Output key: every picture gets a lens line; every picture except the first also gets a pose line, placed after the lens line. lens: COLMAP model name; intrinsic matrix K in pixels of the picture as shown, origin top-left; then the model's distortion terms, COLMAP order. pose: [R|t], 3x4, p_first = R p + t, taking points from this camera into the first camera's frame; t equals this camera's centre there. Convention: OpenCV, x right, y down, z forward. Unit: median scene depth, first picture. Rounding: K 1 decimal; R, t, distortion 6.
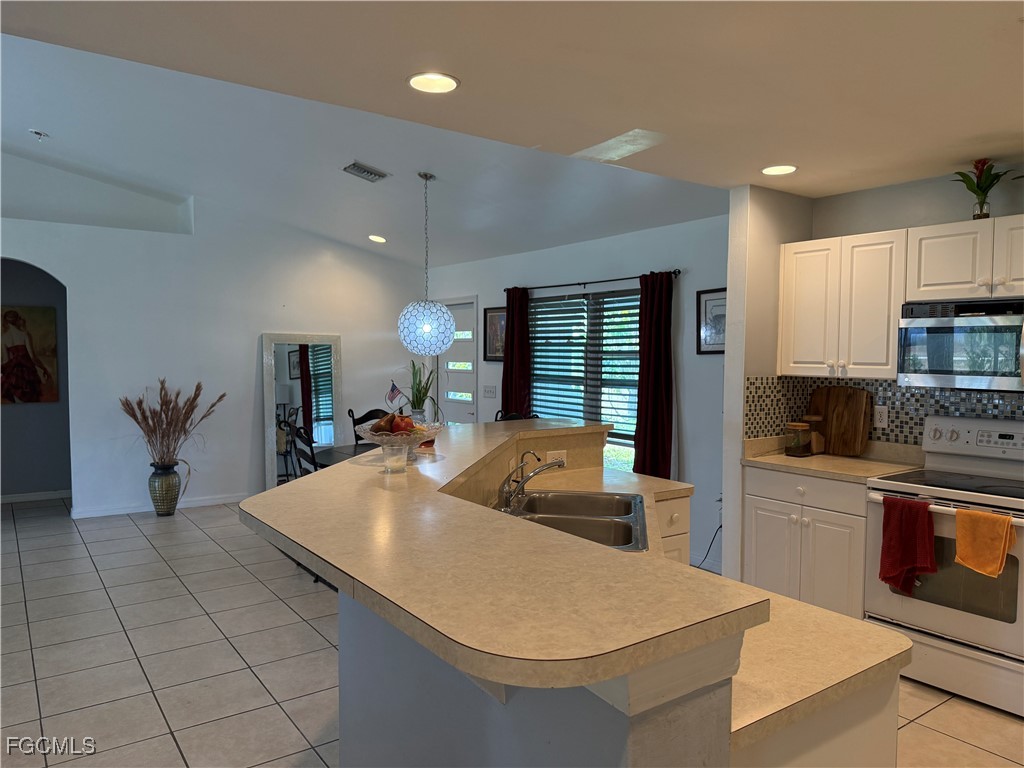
lens RADIAL K [[716.0, 0, 516.2], [0, 716.0, 393.6], [0, 0, 1]] dist [0.092548, -0.144040]
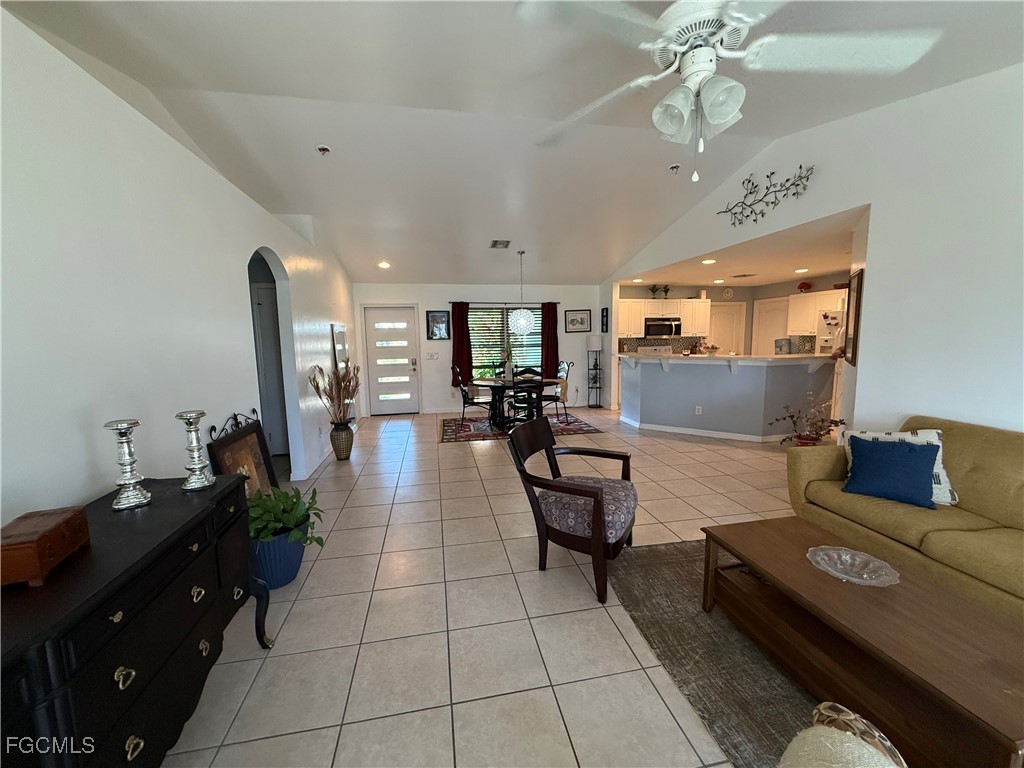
lens RADIAL K [[408.5, 0, 511.5], [0, 408.5, 383.9], [0, 0, 1]] dist [-0.001004, 0.000094]
pose [[0.424019, -0.121056, 0.897526, -1.629856], [0.072797, 0.992375, 0.099457, -0.037488], [-0.902723, 0.023166, 0.429598, 0.626258]]
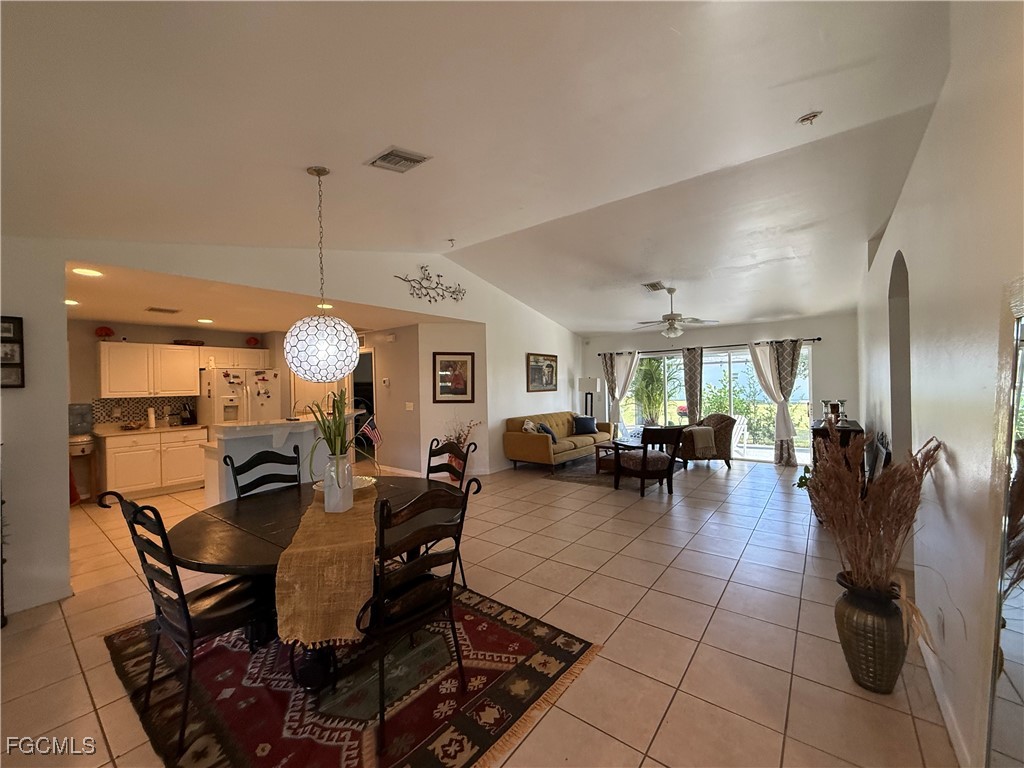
lens RADIAL K [[407.8, 0, 511.8], [0, 407.8, 384.7], [0, 0, 1]] dist [0.000124, 0.000062]
pose [[-0.959264, 0.014426, -0.282142, -0.254481], [-0.001440, 0.998433, 0.055946, -0.098271], [0.282506, 0.054073, -0.957740, 1.916655]]
